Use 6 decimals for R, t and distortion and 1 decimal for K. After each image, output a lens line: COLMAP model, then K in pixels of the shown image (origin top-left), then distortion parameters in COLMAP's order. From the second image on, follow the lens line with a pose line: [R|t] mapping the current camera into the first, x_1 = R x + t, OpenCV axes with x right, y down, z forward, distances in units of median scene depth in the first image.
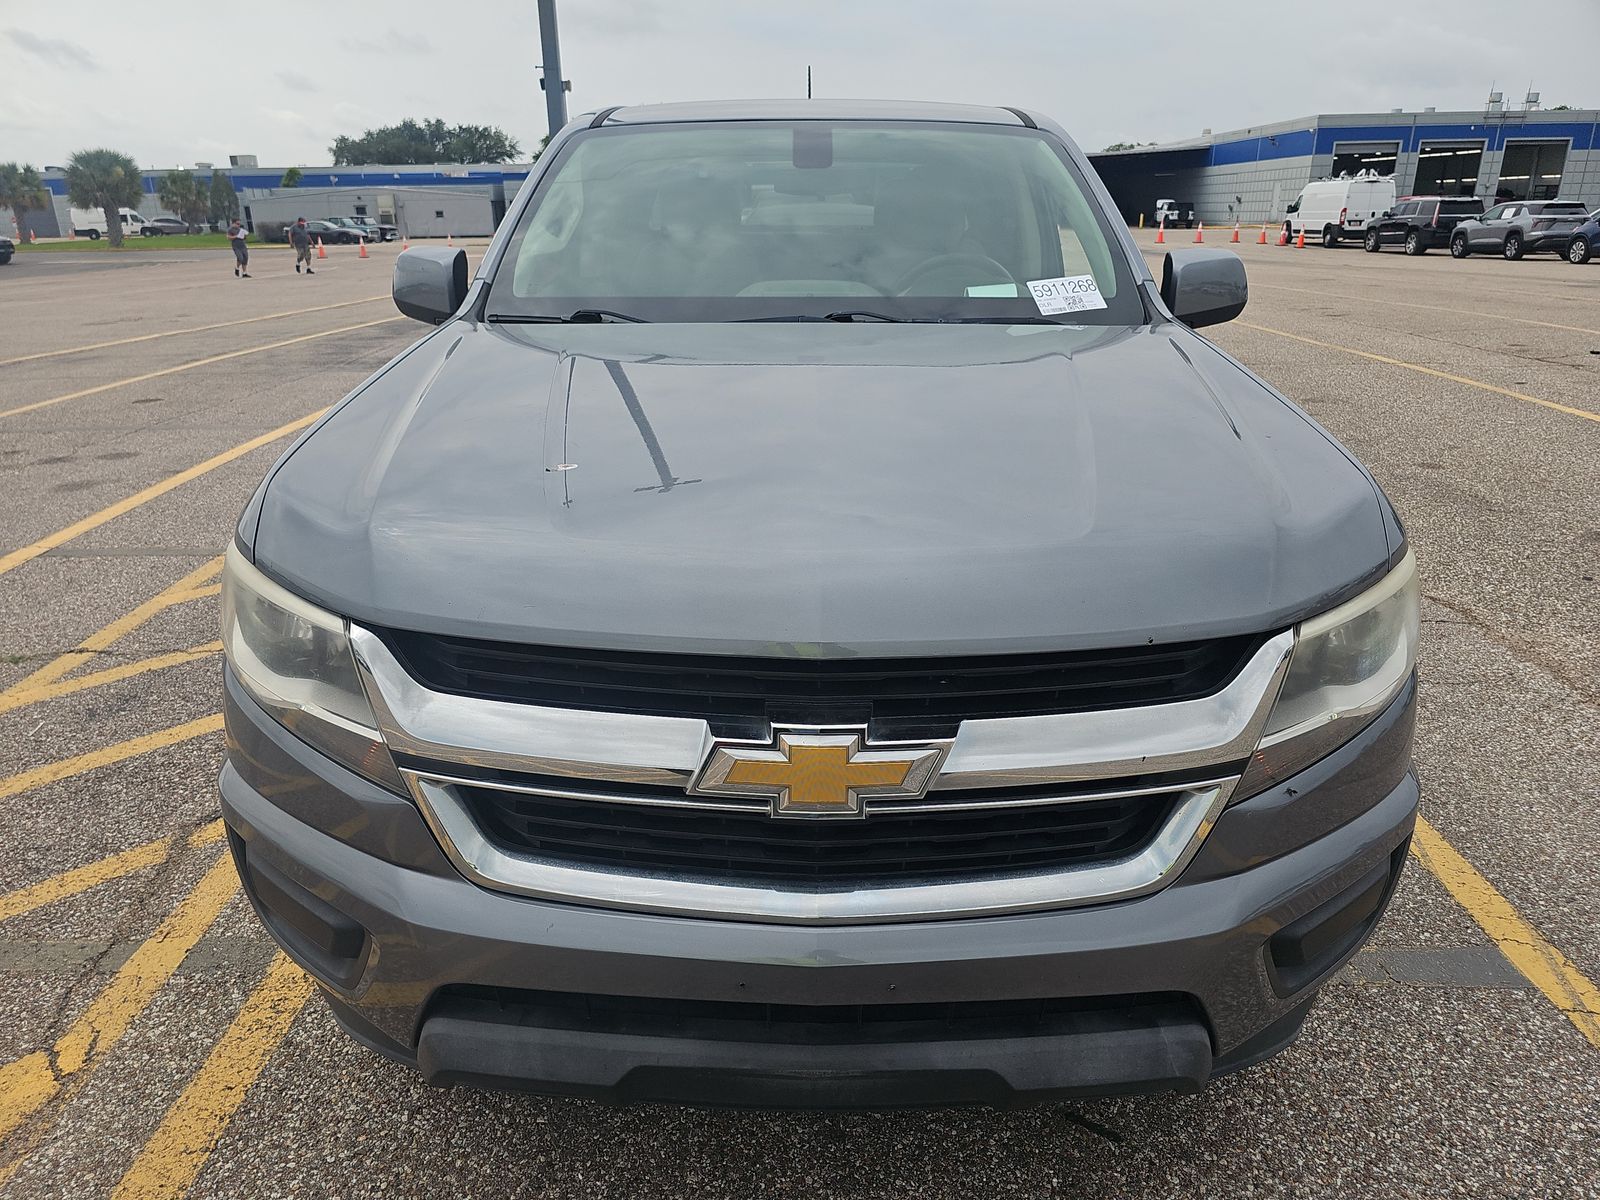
lens RADIAL K [[1022.8, 0, 798.7], [0, 1022.8, 649.7], [0, 0, 1]] dist [0.058180, -0.057519]
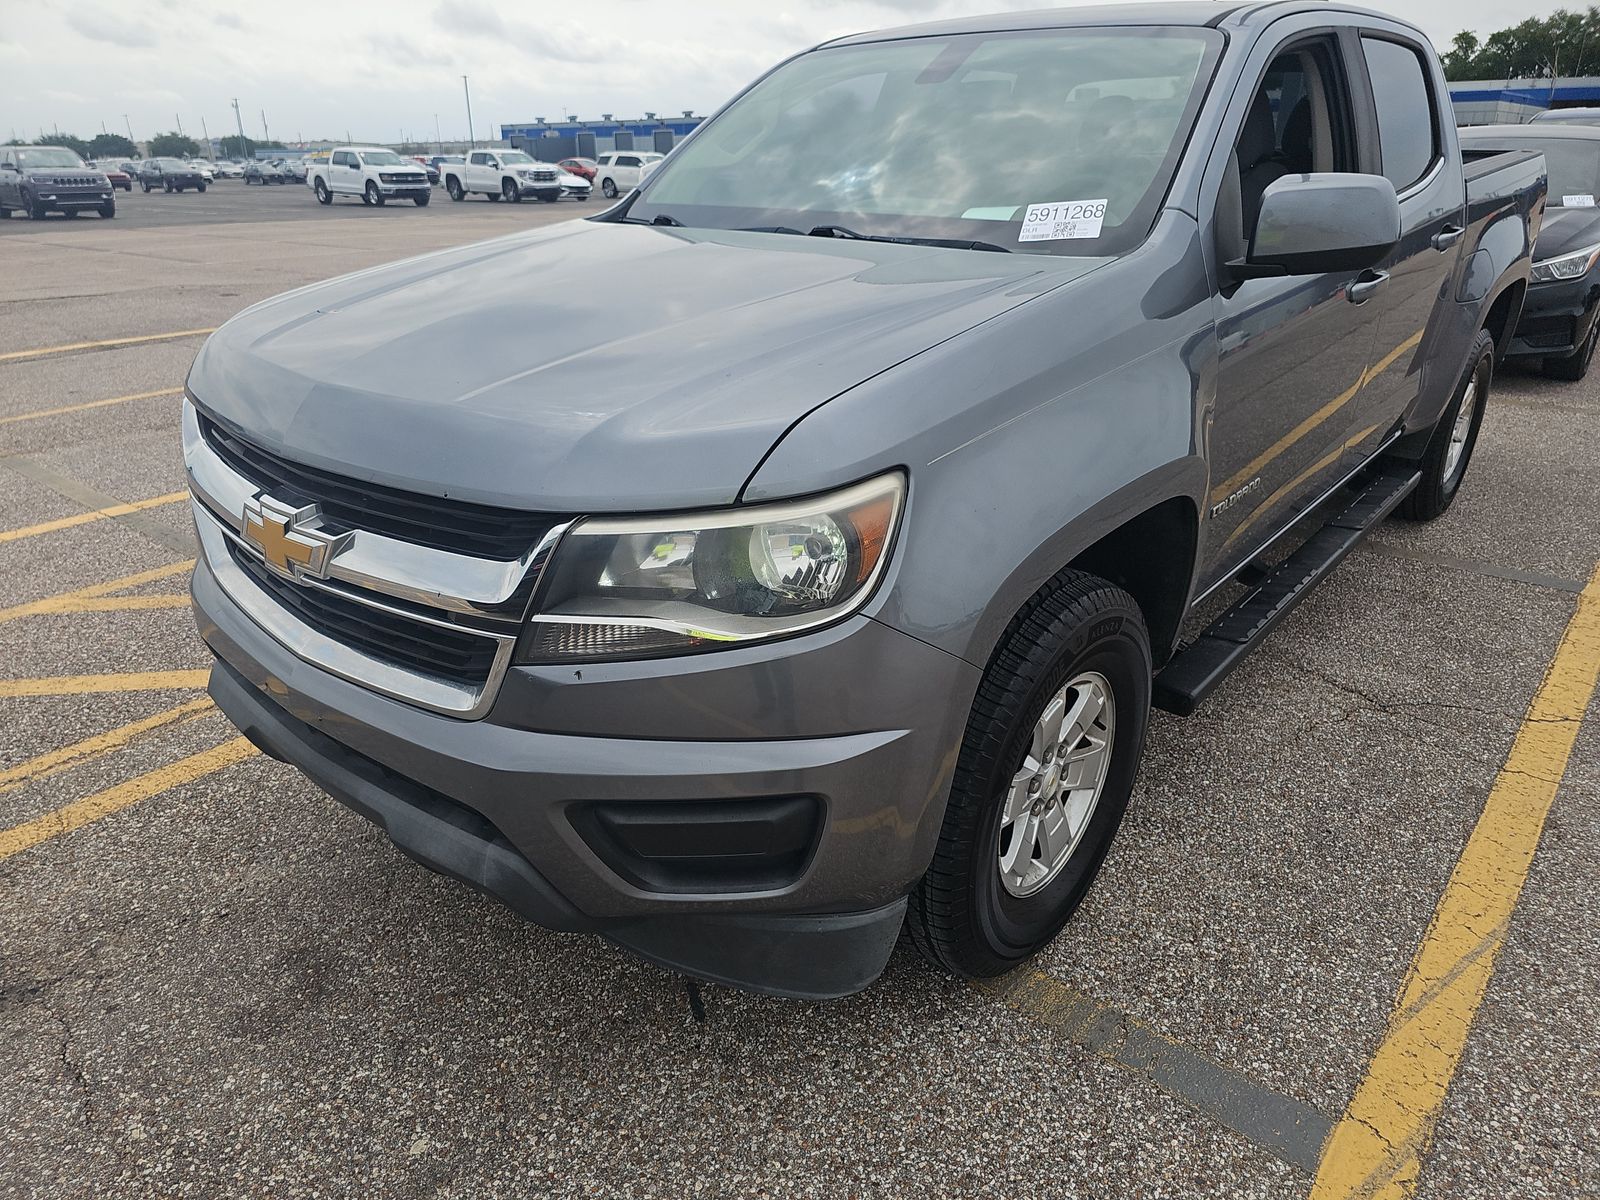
lens RADIAL K [[1022.8, 0, 798.7], [0, 1022.8, 649.7], [0, 0, 1]] dist [0.058180, -0.057519]
pose [[0.774474, 0.277329, -0.568576, 0.765371], [-0.244515, 0.960164, 0.135269, -0.053871], [0.583440, 0.034263, 0.811433, 0.158681]]
